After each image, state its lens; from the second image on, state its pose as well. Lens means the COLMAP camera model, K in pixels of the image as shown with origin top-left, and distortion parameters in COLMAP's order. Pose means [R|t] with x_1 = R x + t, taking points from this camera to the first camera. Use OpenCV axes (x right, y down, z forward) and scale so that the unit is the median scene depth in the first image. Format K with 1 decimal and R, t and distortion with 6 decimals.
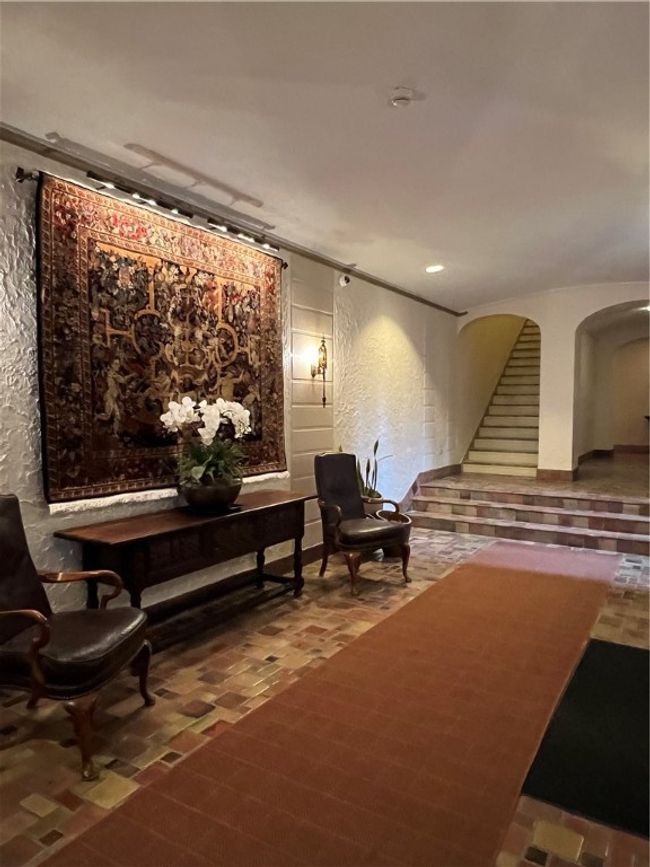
lens RADIAL K [[589.6, 0, 324.7], [0, 589.6, 432.5], [0, 0, 1]] dist [-0.002664, -0.001118]
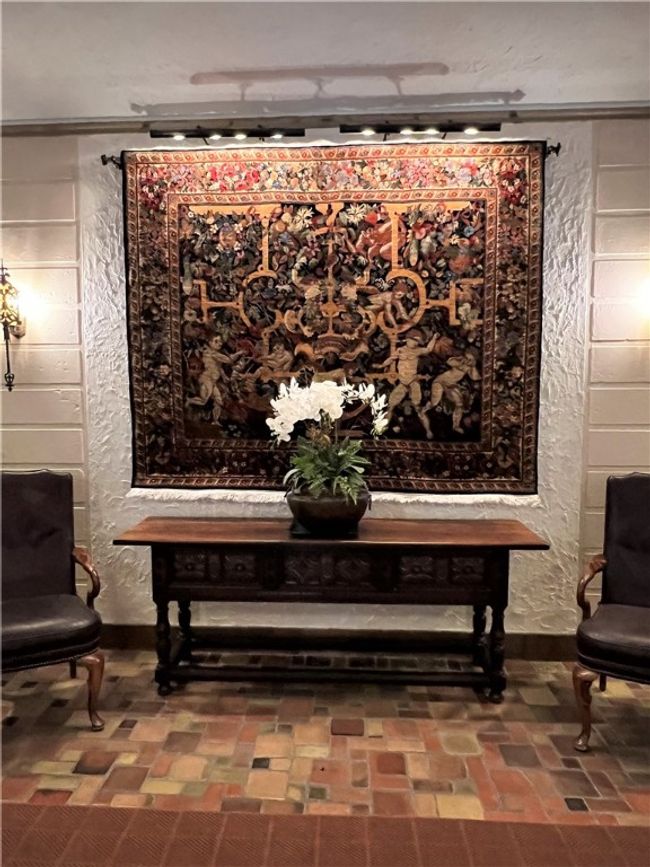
lens RADIAL K [[589.6, 0, 324.8], [0, 589.6, 437.3], [0, 0, 1]] dist [-0.002664, -0.001118]
pose [[0.477895, 0.067143, -0.875847, 0.473862], [-0.035365, 0.997737, 0.057190, -0.027932], [0.877705, 0.003643, 0.479188, 0.681961]]
